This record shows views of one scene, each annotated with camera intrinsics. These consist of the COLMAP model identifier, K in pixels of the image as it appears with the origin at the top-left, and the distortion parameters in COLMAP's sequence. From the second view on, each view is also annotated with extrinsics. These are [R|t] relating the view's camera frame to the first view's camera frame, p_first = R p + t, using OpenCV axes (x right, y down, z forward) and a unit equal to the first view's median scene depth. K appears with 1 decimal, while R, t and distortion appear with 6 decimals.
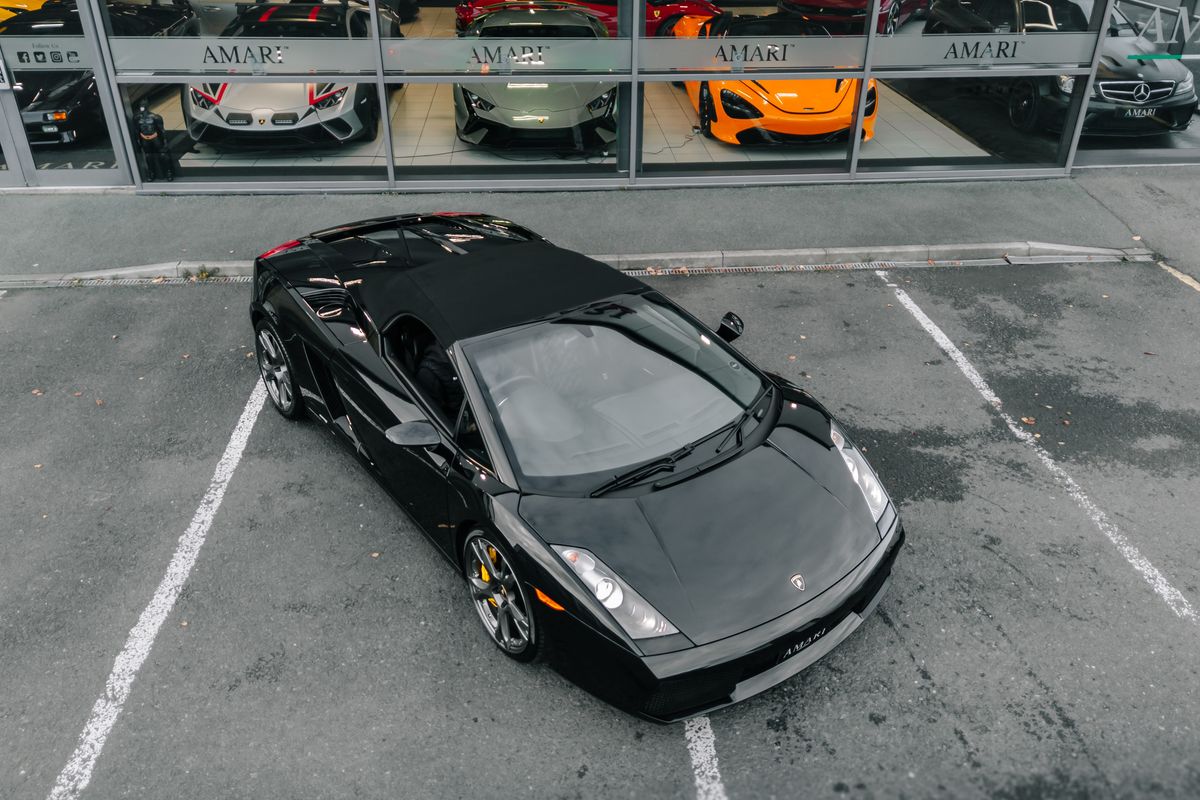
lens RADIAL K [[931.6, 0, 618.1], [0, 931.6, 382.9], [0, 0, 1]] dist [0.069845, -0.068571]
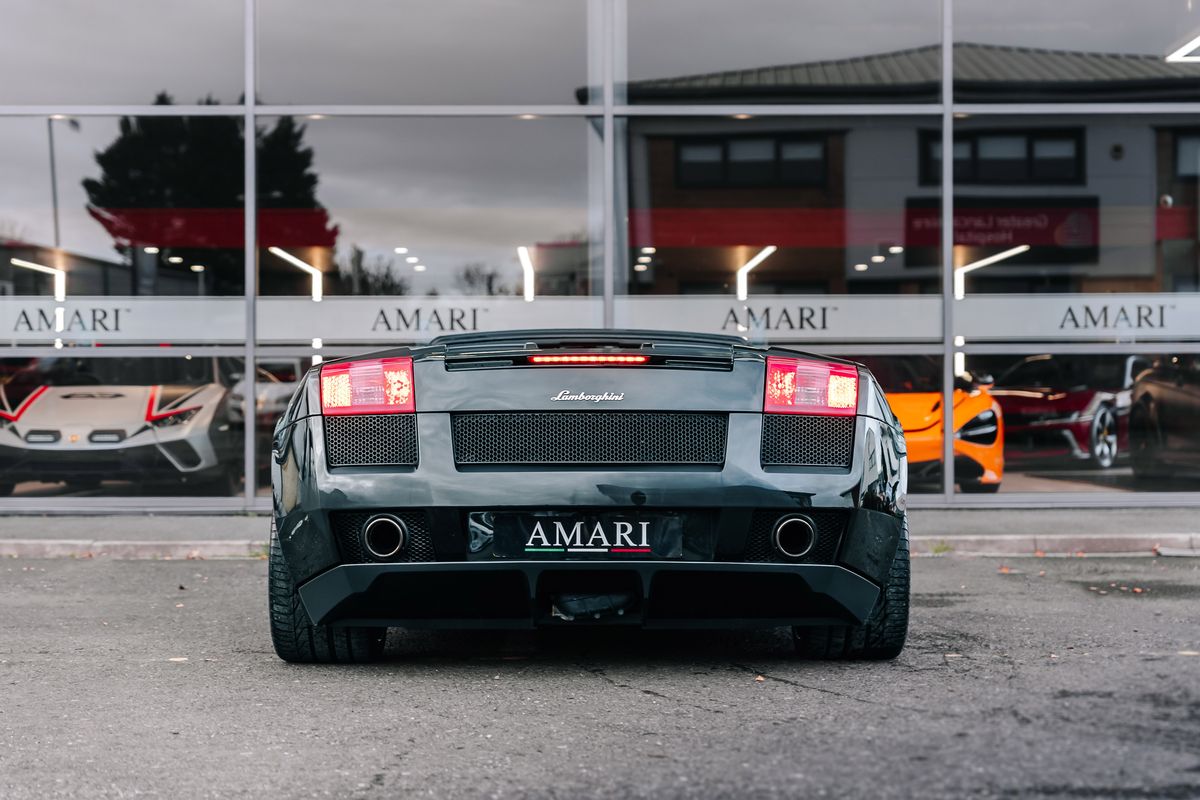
lens RADIAL K [[2042.4, 0, 613.5], [0, 2042.4, 404.2], [0, 0, 1]] dist [0.025046, 0.025756]
pose [[0.997429, -0.015665, -0.069922, 0.136984], [-0.021472, 0.865628, -0.500228, 0.507212], [0.068363, 0.500443, 0.863066, -0.314073]]
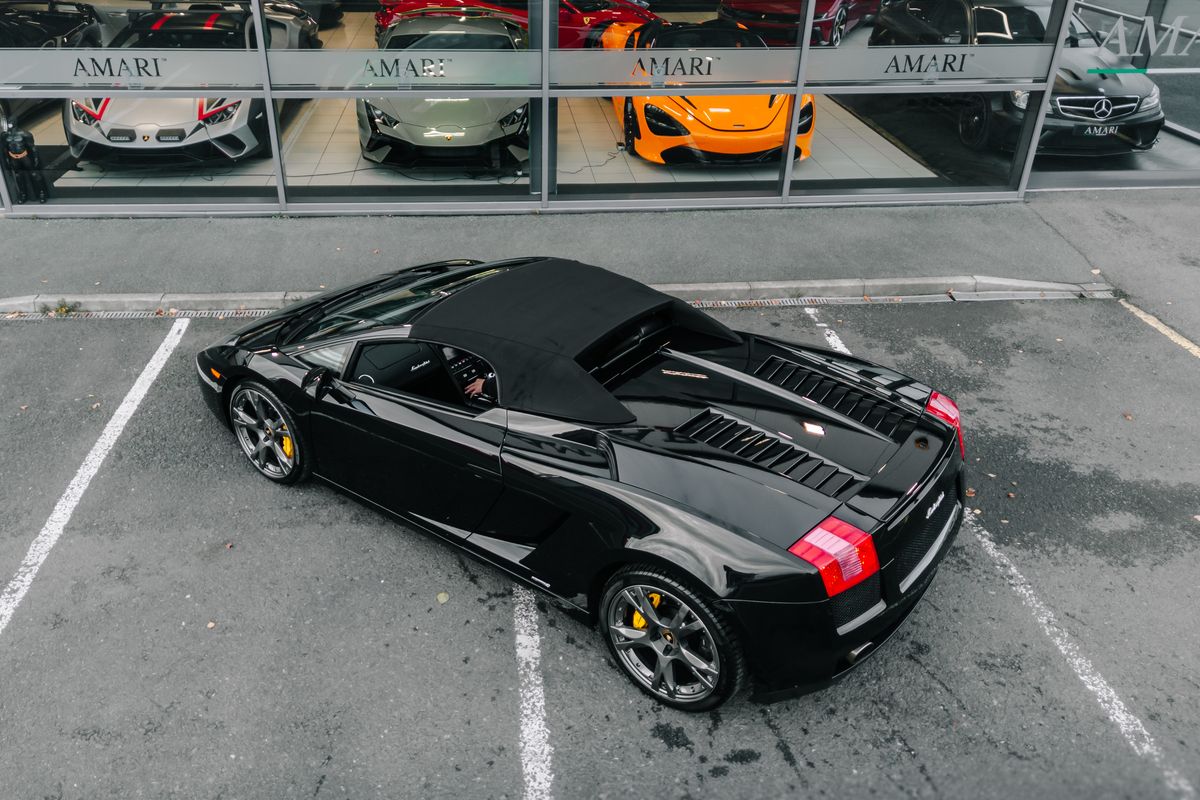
lens RADIAL K [[941.4, 0, 557.2], [0, 941.4, 388.1], [0, 0, 1]] dist [0.075237, -0.077071]
pose [[0.999879, 0.006693, -0.014076, 0.047603], [-0.006705, 0.999977, -0.000840, -0.038873], [0.014070, 0.000934, 0.999901, 0.078757]]
